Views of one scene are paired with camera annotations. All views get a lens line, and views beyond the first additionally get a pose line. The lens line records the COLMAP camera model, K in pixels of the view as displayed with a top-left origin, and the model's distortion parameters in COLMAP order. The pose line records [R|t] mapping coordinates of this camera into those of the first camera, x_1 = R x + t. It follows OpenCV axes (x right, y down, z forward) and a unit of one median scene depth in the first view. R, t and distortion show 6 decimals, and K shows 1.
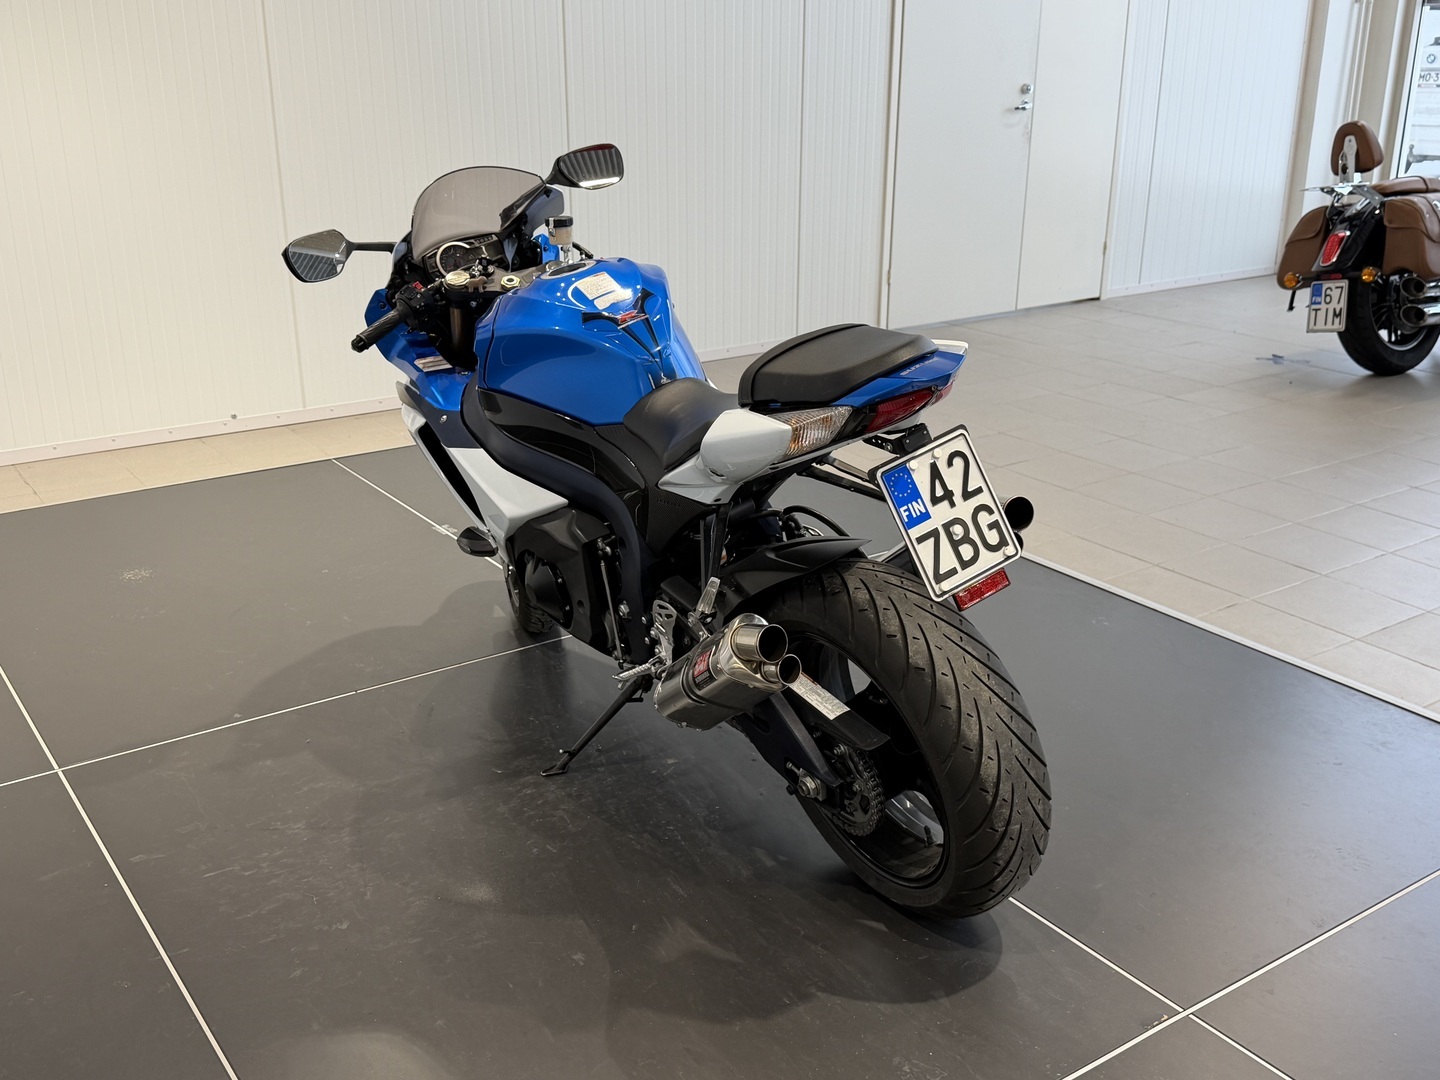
lens RADIAL K [[1489.6, 0, 720.0], [0, 1489.6, 540.0], [0, 0, 1]] dist [0.149203, -0.028276]
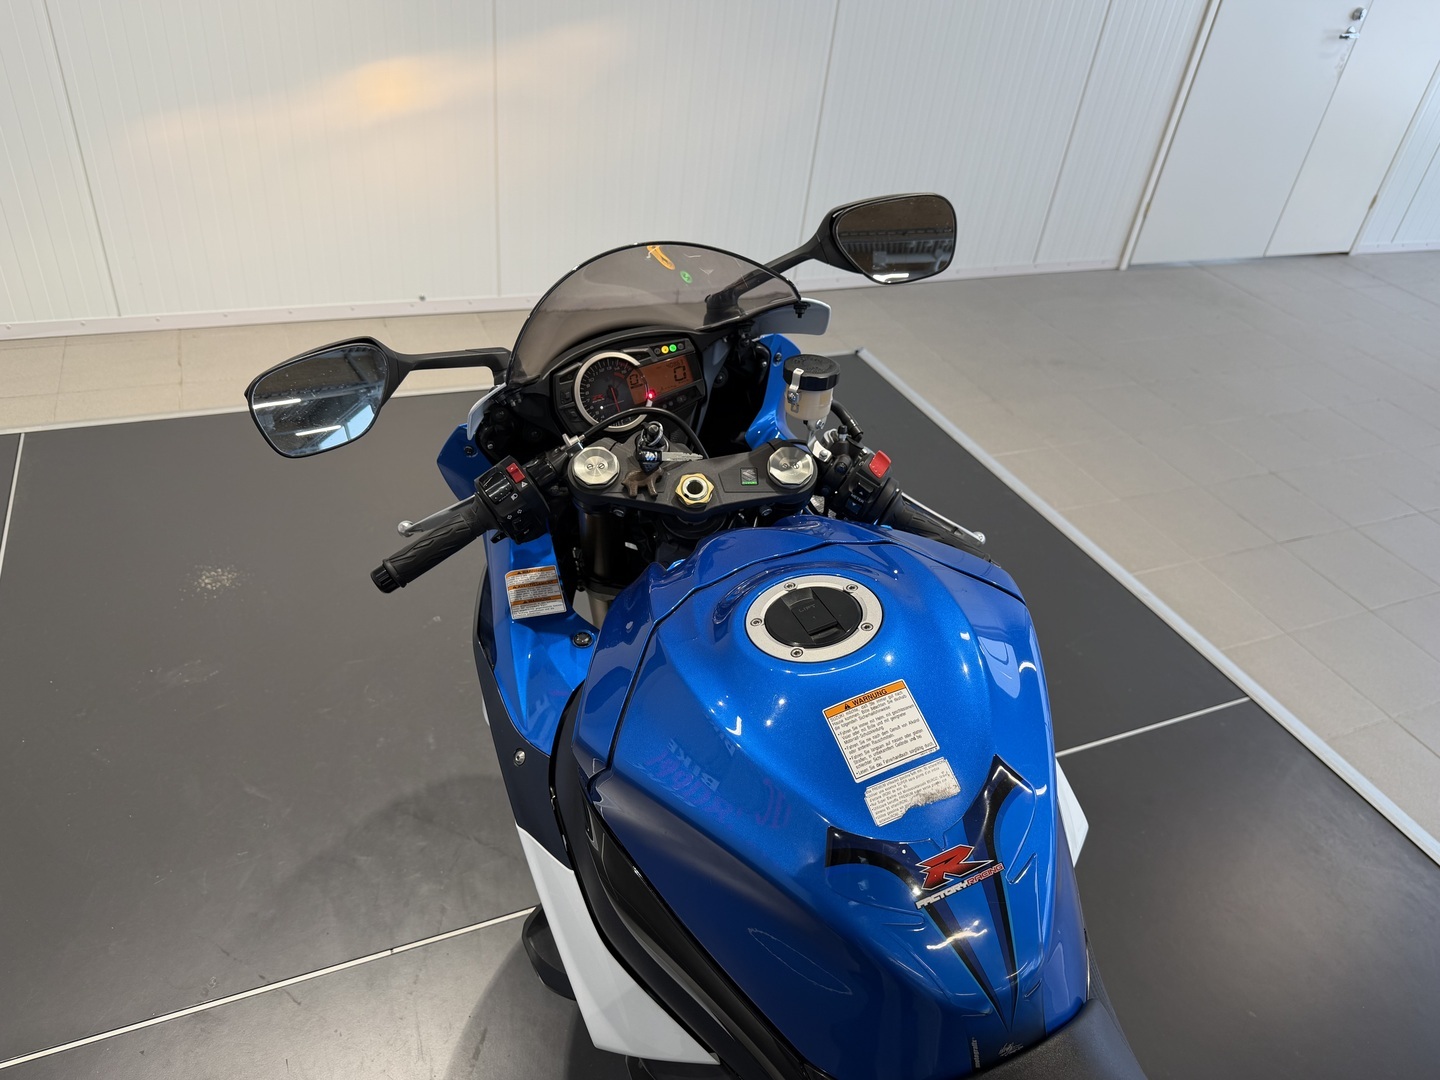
lens RADIAL K [[1053.5, 0, 720.0], [0, 1053.5, 540.0], [0, 0, 1]] dist [-0.000298, -0.005468]
pose [[0.976083, 0.195342, -0.095418, -0.090152], [-0.164005, 0.949742, 0.266632, -0.240466], [0.142707, -0.244606, 0.959063, 0.628281]]
